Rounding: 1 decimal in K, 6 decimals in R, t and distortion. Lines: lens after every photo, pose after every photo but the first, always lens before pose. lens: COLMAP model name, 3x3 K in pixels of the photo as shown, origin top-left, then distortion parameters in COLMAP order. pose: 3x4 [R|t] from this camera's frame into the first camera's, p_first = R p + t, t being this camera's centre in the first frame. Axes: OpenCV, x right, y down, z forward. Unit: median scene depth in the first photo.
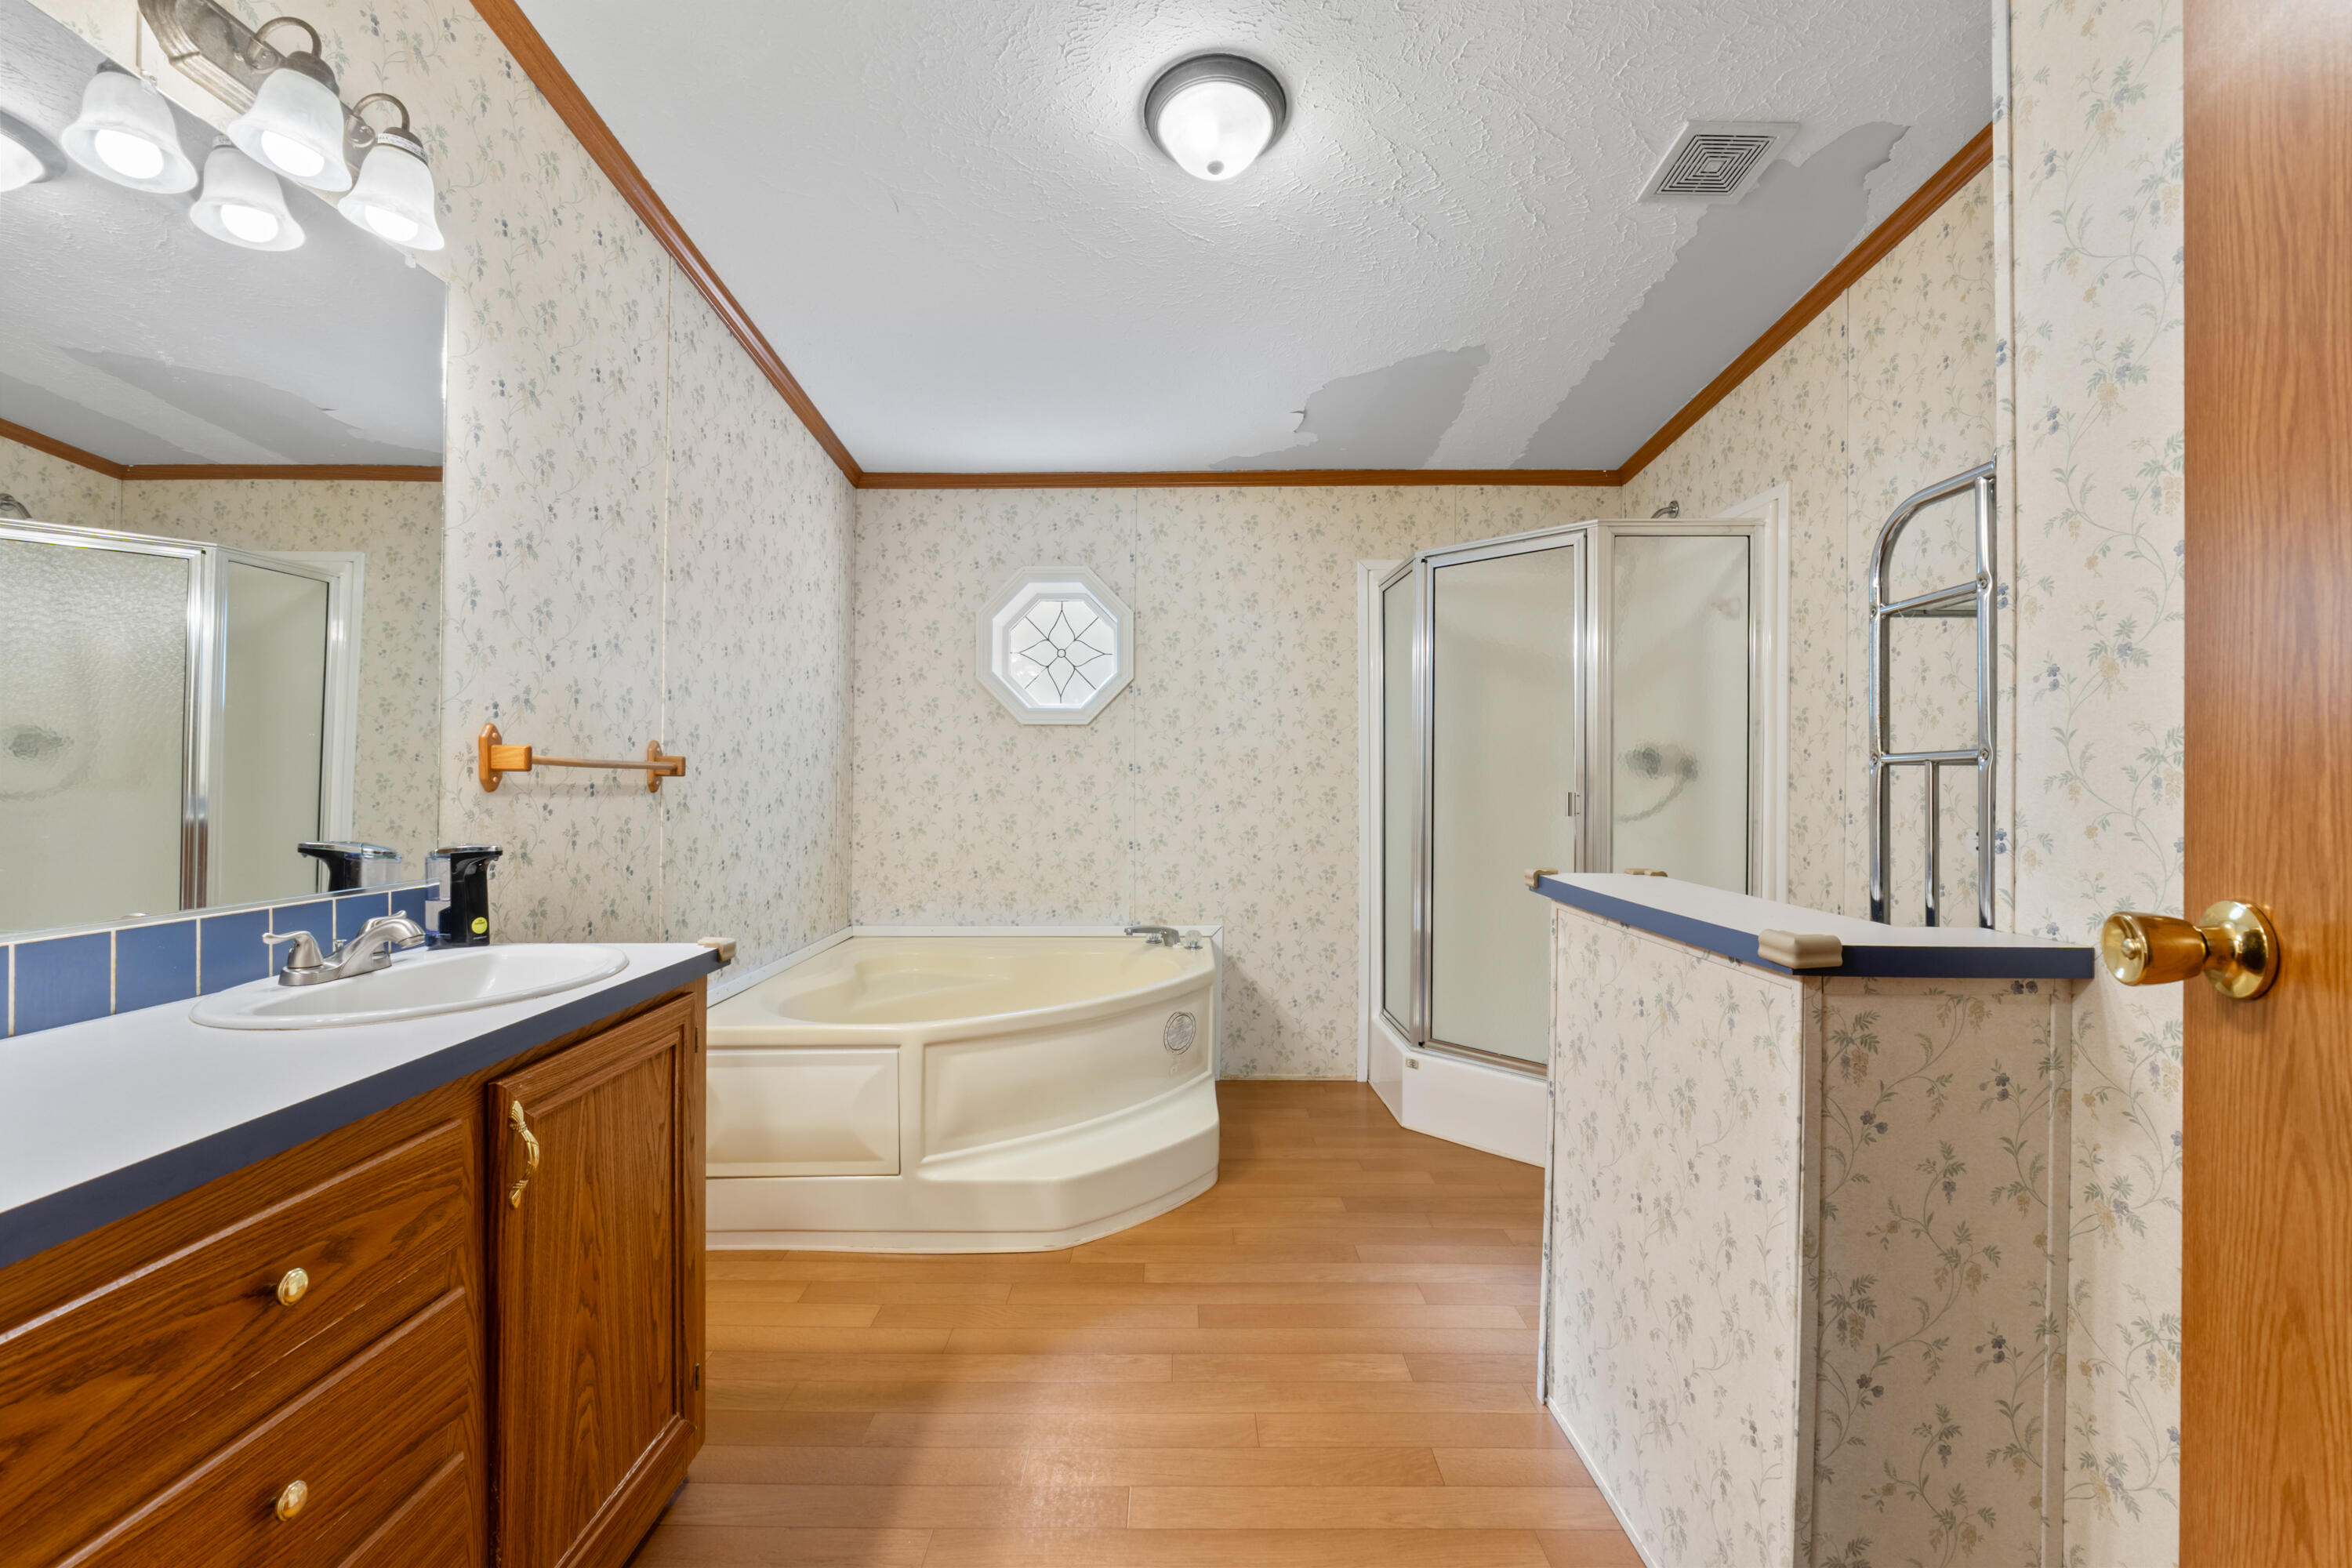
lens RADIAL K [[1001.3, 0, 1165.6], [0, 1001.3, 774.4], [0, 0, 1]] dist [-0.000376, 0.000052]
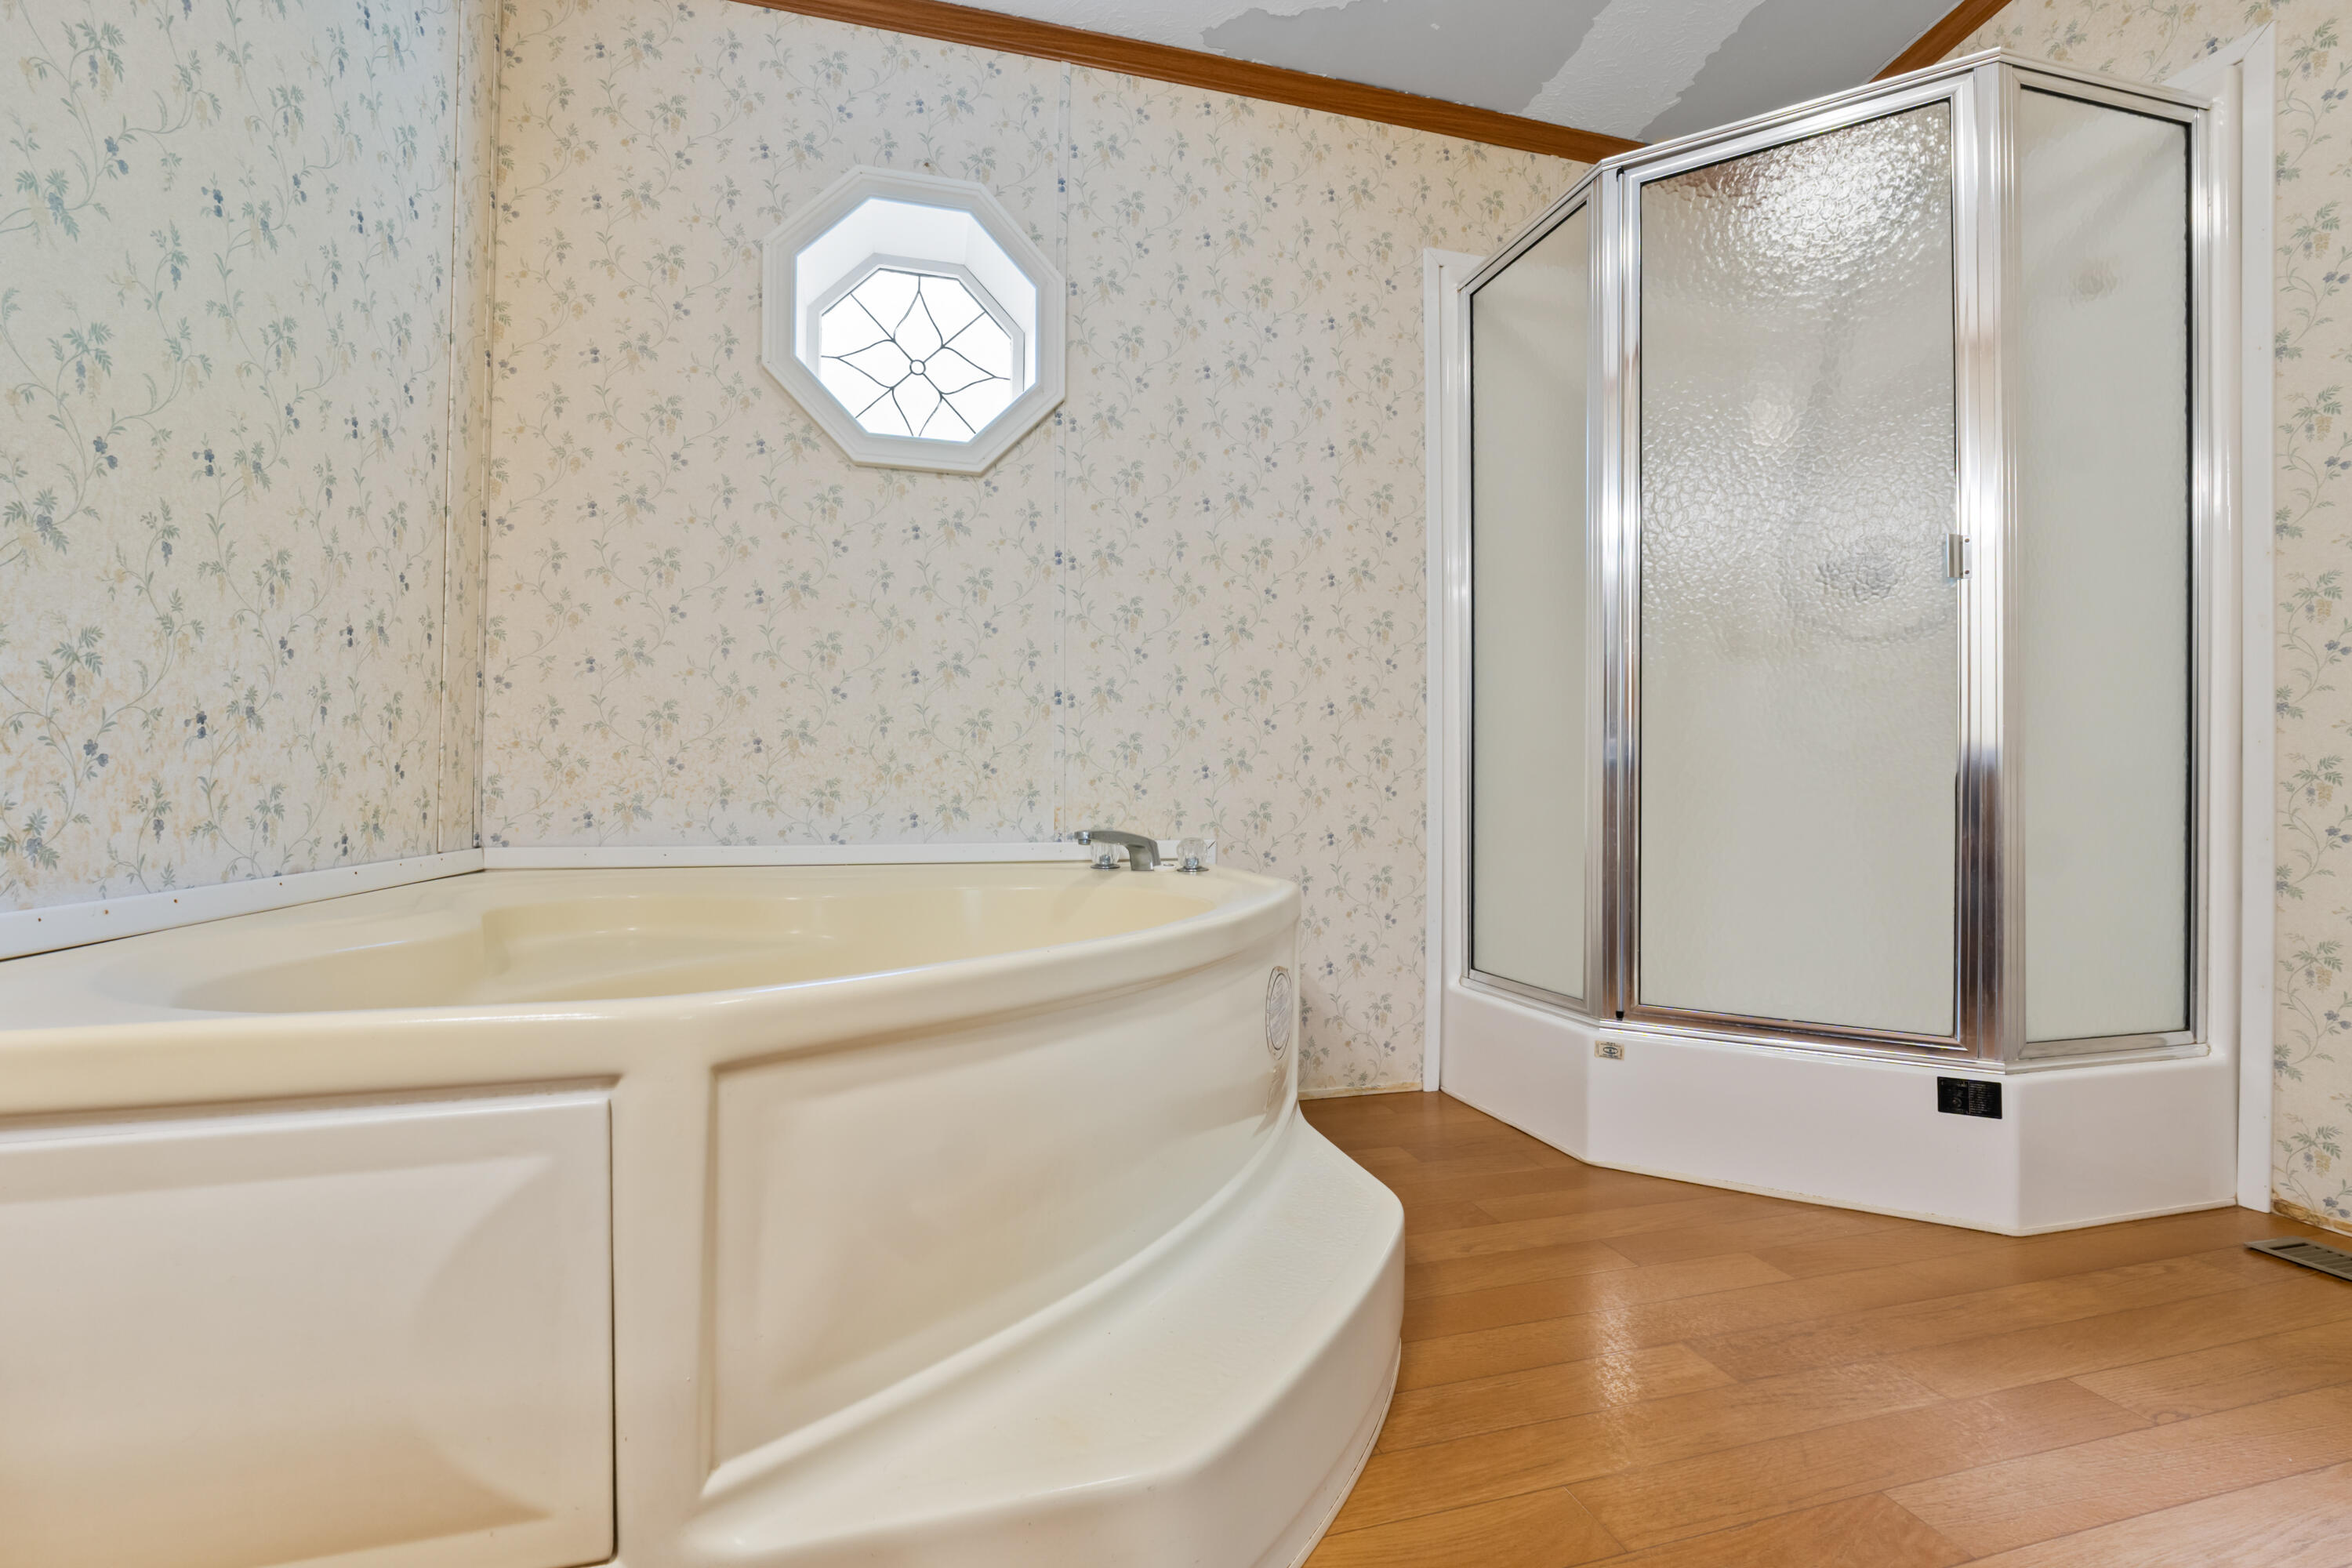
lens RADIAL K [[1011.7, 0, 1176.0], [0, 1011.7, 784.0], [0, 0, 1]] dist [-0.005548, -0.000469]
pose [[0.963044, 0.004849, 0.269301, -0.122495], [-0.003170, 0.999973, -0.006670, 0.122299], [-0.269326, 0.005570, 0.963033, 0.441258]]
